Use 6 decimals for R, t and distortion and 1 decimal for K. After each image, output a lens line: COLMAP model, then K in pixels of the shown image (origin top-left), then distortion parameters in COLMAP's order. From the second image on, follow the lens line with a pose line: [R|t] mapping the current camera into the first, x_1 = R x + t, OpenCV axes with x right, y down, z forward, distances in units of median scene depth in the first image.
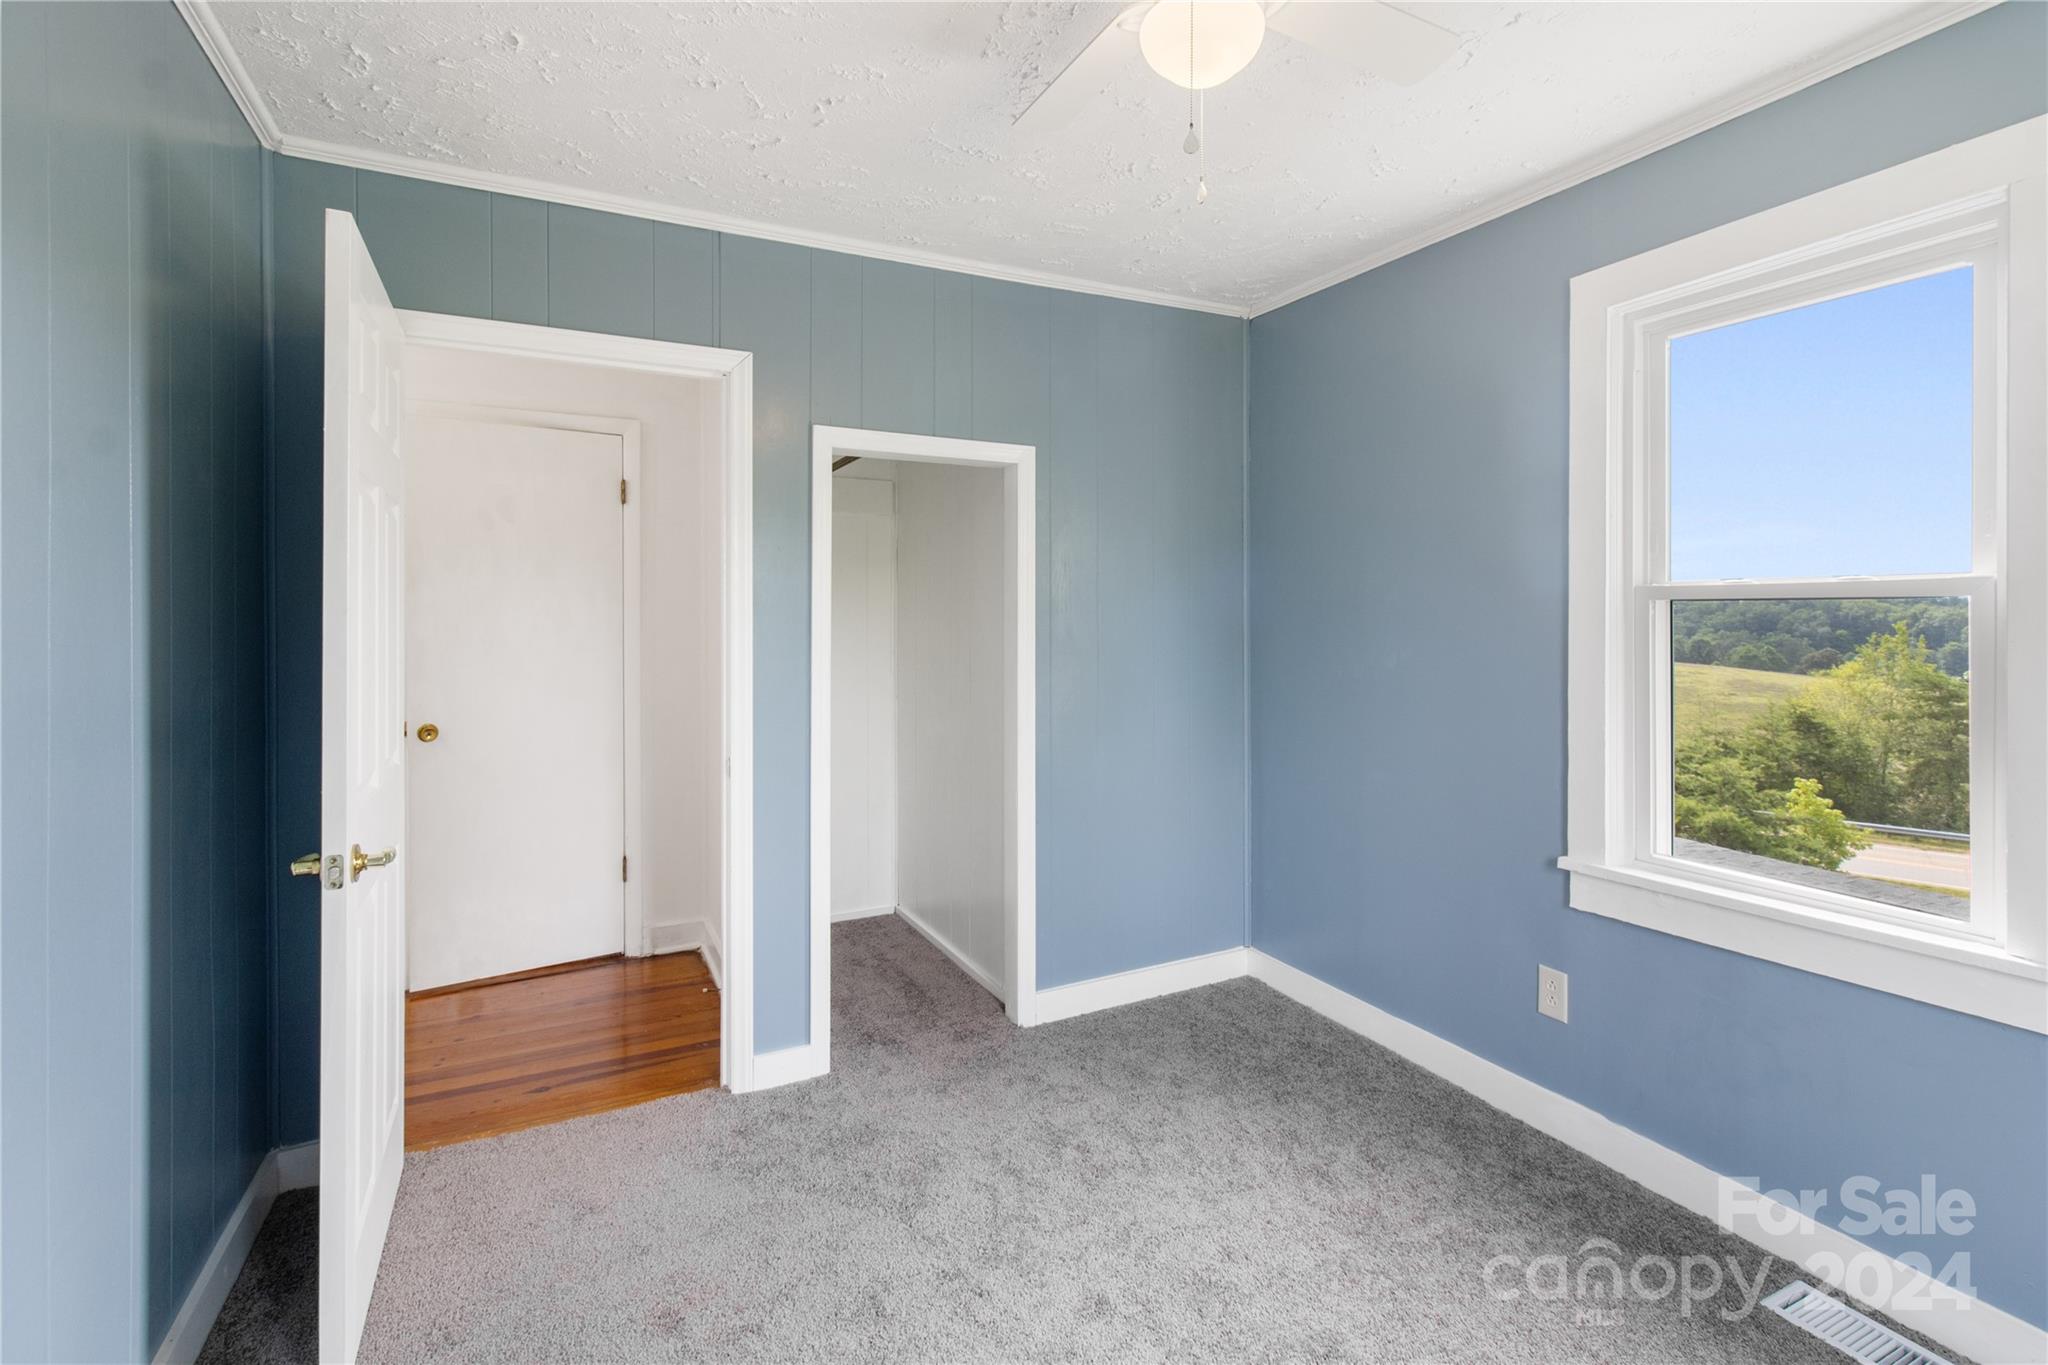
lens RADIAL K [[948.8, 0, 1027.2], [0, 948.8, 616.9], [0, 0, 1]] dist [-0.001123, -0.000164]
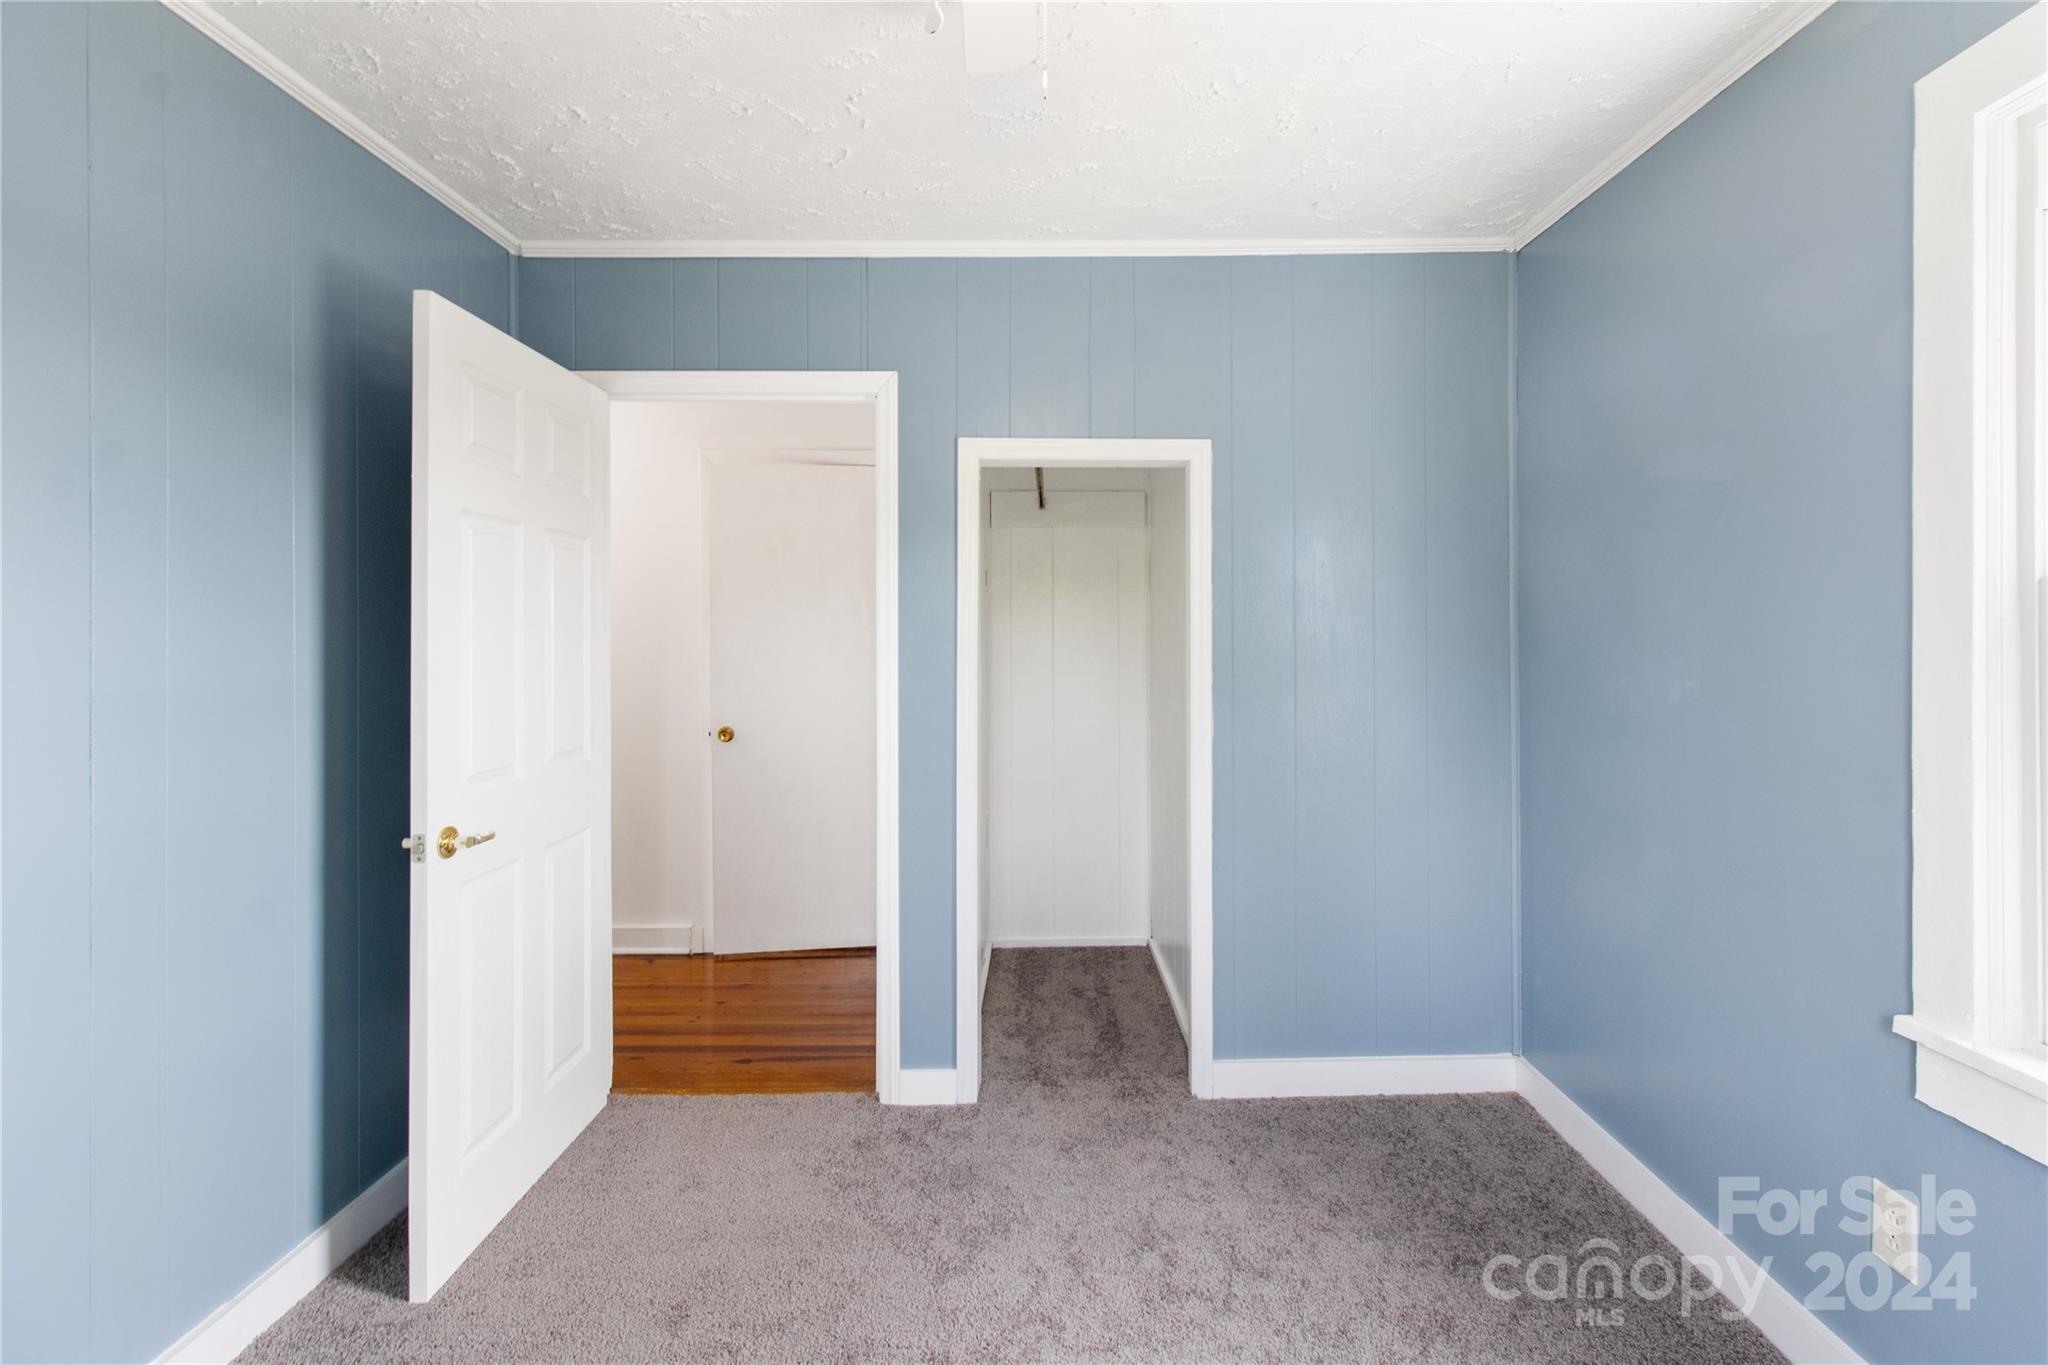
lens RADIAL K [[940.4, 0, 1031.6], [0, 940.4, 634.1], [0, 0, 1]] dist [0.000797, 0.000213]
pose [[0.896413, -0.002602, -0.443212, 0.278621], [0.001881, 0.999996, -0.002066, 0.002766], [0.443215, 0.001019, 0.896415, 0.164845]]
